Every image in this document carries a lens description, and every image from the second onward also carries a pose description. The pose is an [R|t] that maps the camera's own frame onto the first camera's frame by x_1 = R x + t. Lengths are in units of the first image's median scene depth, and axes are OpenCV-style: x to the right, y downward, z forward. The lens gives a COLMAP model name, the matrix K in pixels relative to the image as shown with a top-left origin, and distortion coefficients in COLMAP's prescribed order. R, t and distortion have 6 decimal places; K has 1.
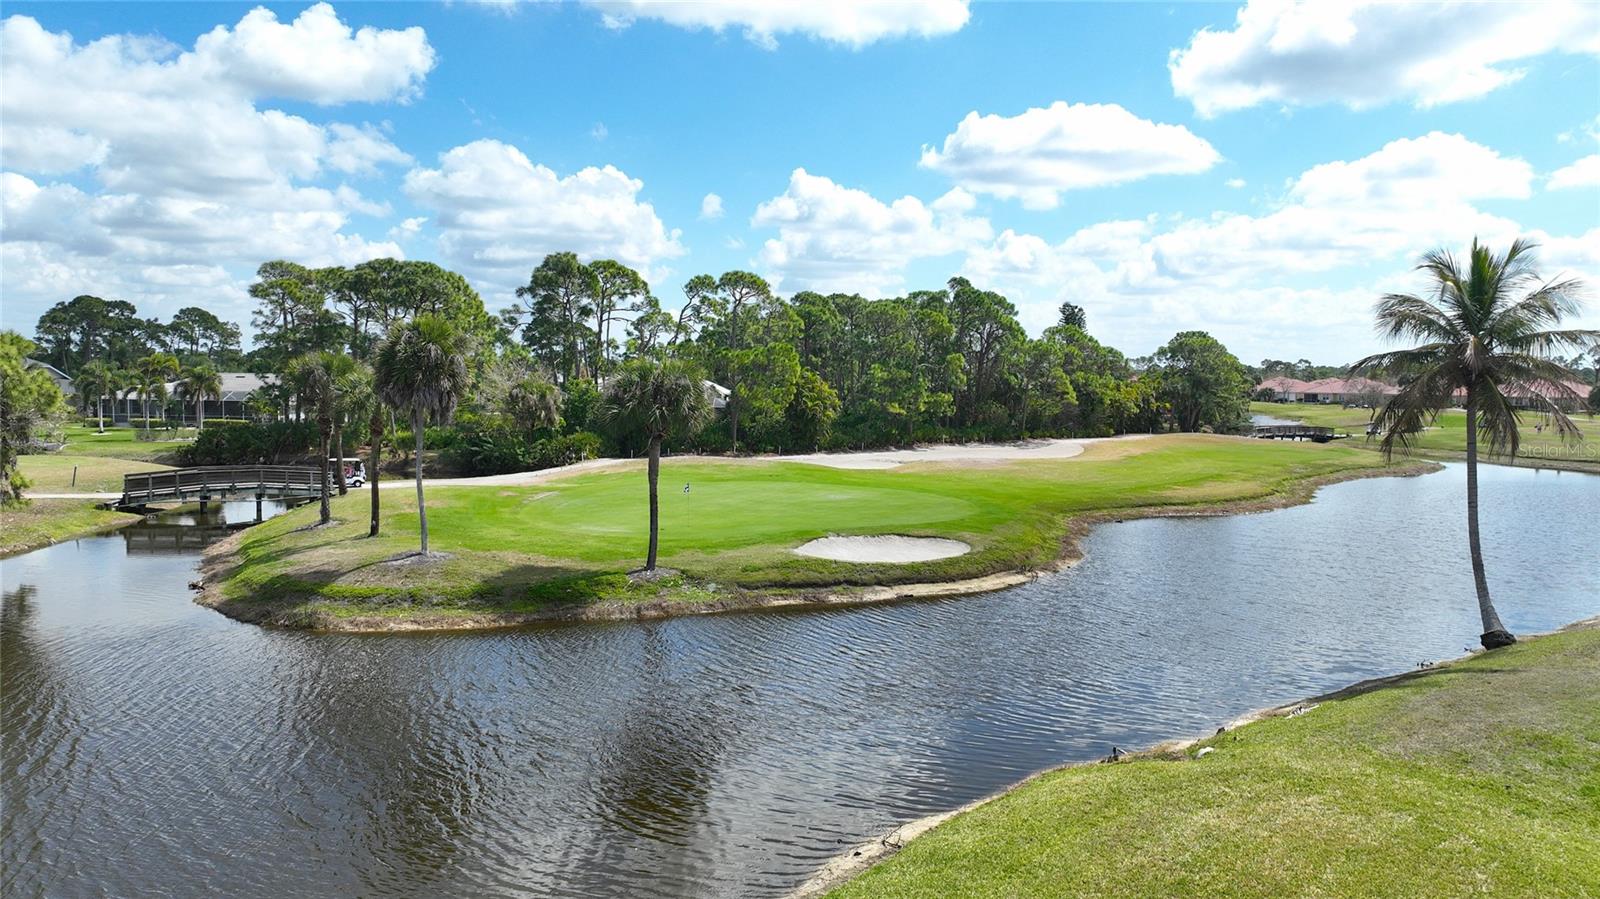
lens RADIAL K [[1111.1, 0, 800.0], [0, 1111.1, 449.5], [0, 0, 1]] dist [0.039647, -0.050608]
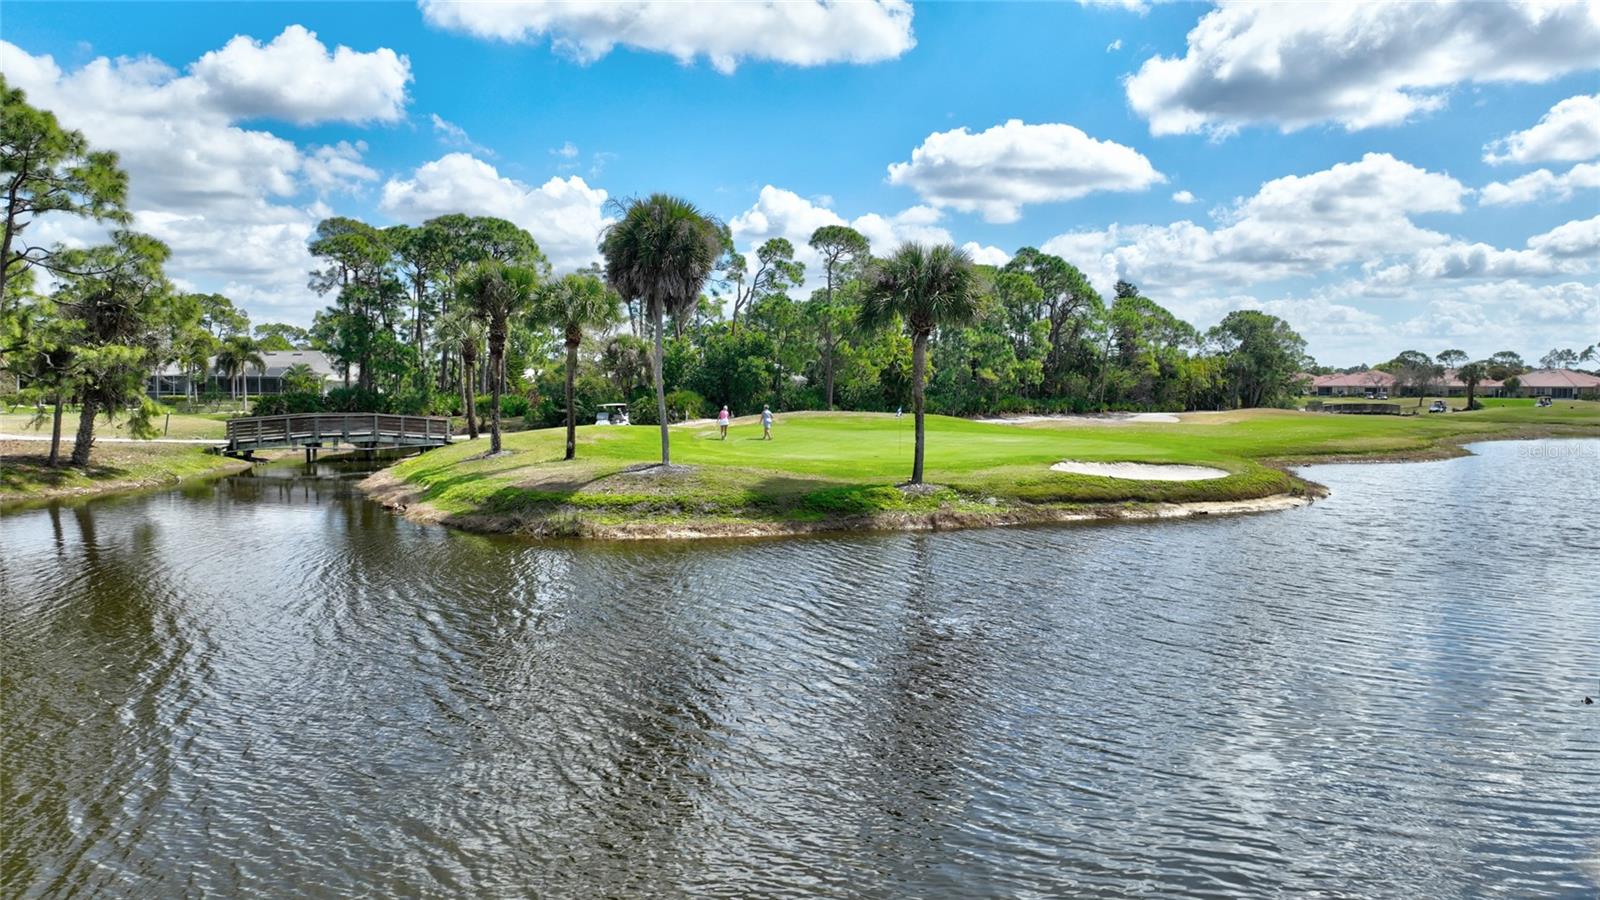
lens RADIAL K [[1111.7, 0, 800.0], [0, 1111.7, 450.0], [0, 0, 1]] dist [0.006003, 0.000971]
pose [[0.999582, -0.004330, 0.028597, -0.096312], [0.004613, 0.999941, -0.009832, 0.034213], [-0.028553, 0.009960, 0.999543, 0.046728]]
